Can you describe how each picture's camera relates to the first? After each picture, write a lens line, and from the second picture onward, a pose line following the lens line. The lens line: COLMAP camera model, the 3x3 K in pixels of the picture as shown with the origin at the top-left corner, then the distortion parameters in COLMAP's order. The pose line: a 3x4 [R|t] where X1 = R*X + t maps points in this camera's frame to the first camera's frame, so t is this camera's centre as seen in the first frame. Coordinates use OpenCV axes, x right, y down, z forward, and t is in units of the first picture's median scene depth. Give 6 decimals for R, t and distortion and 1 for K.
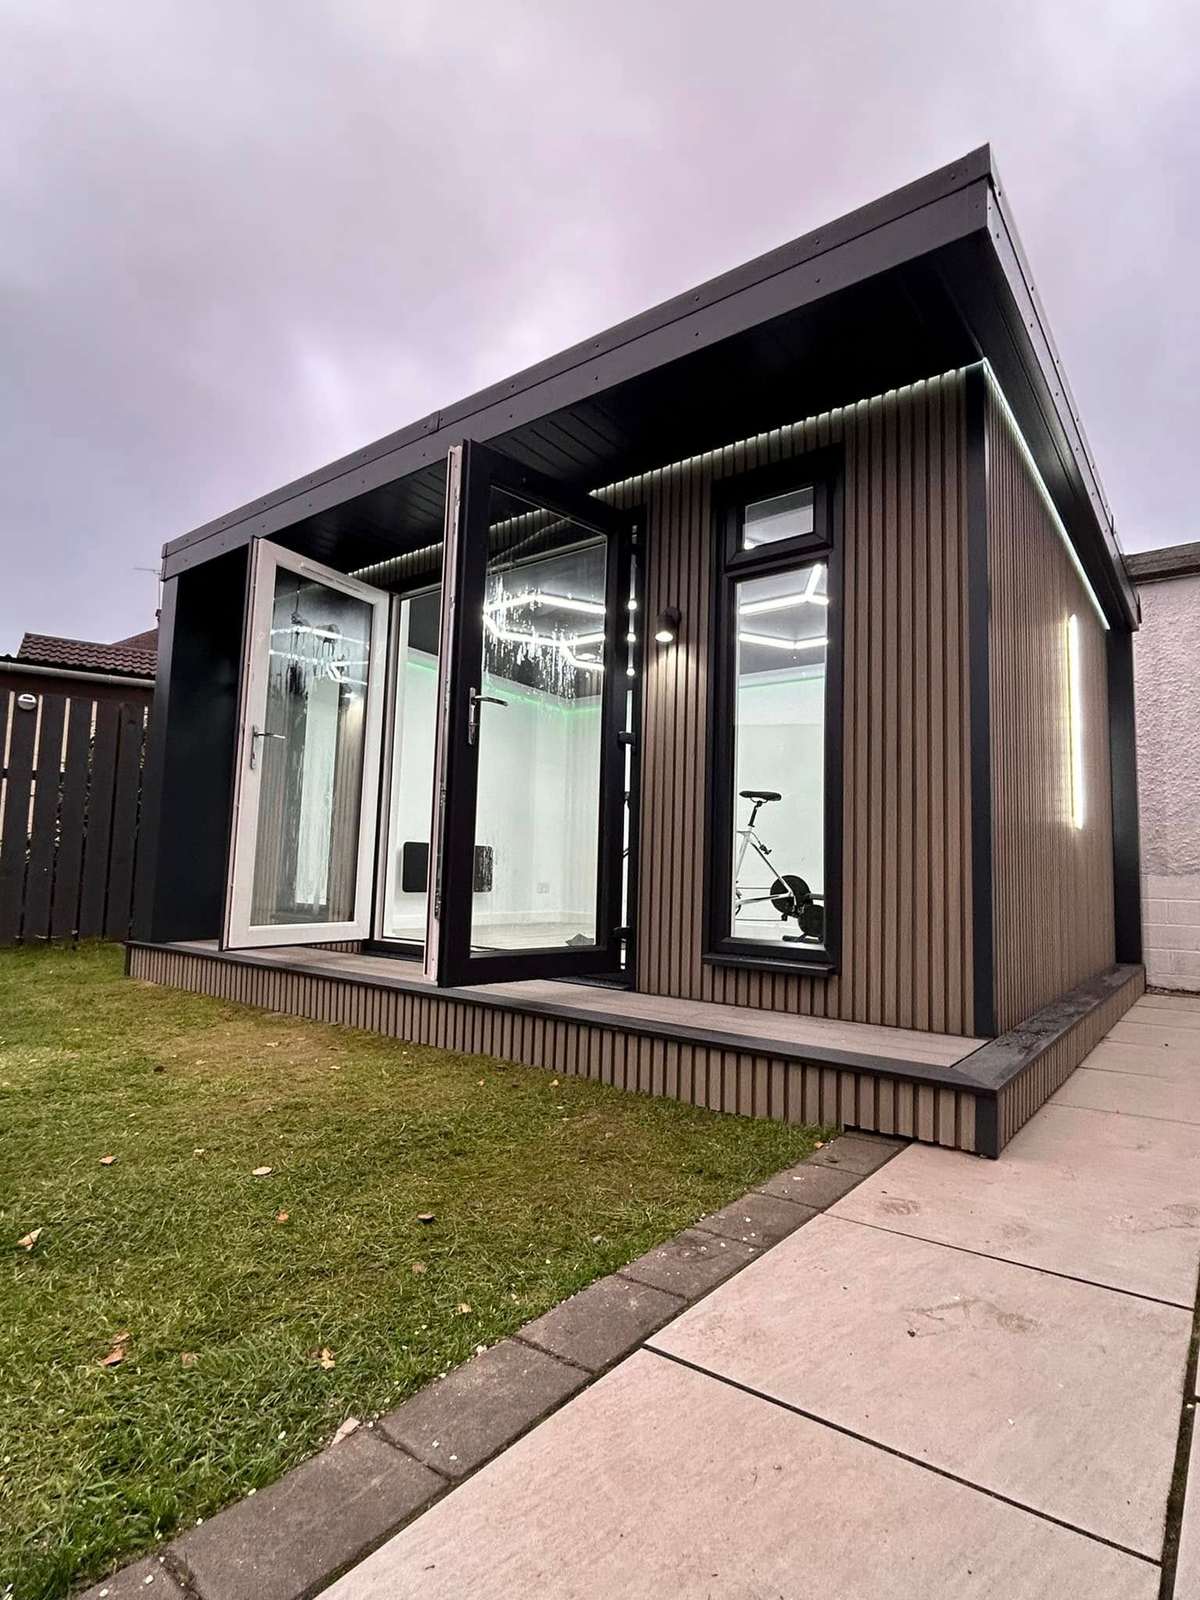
lens RADIAL K [[938.5, 0, 584.4], [0, 938.5, 795.3], [0, 0, 1]] dist [-0.003983, -0.001107]
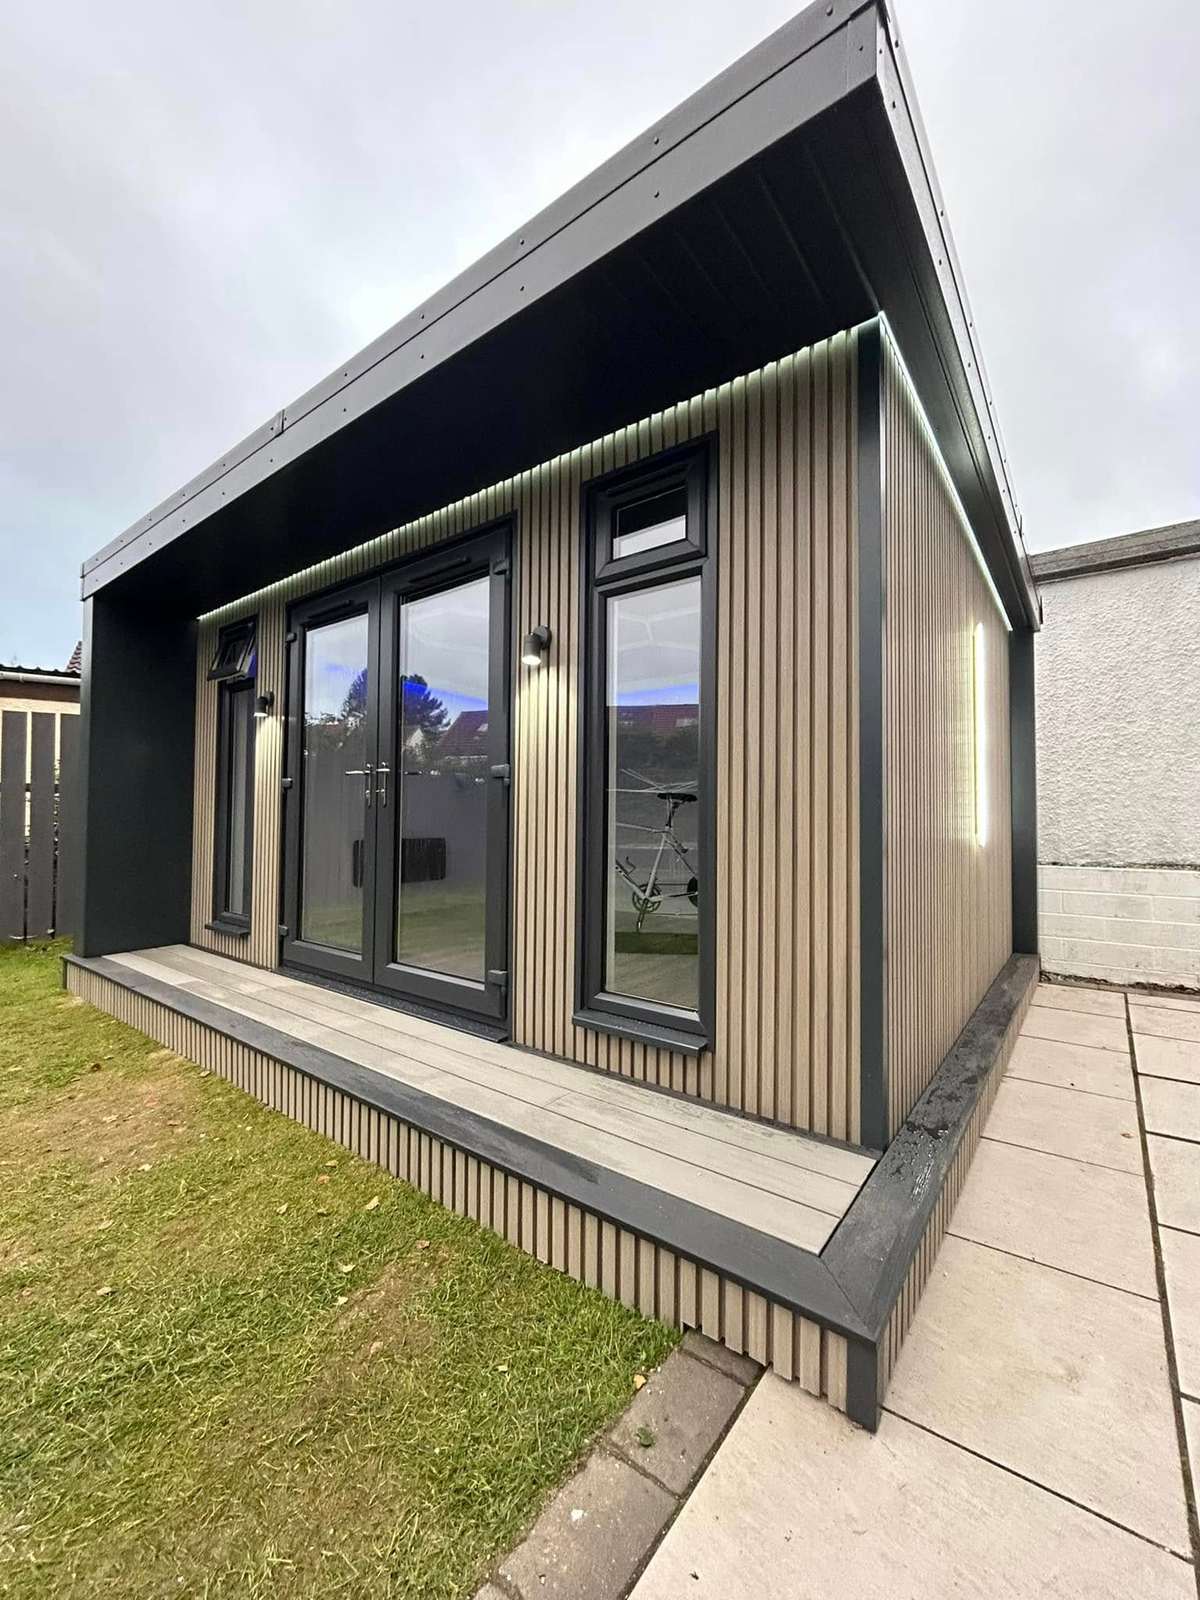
lens RADIAL K [[719.7, 0, 600.0], [0, 719.7, 800.0], [0, 0, 1]] dist [-0.003706, 0.000838]
pose [[0.999750, -0.021281, 0.006928, 0.144507], [0.020746, 0.997351, 0.069722, -0.082023], [-0.008394, -0.069561, 0.997542, 0.298598]]
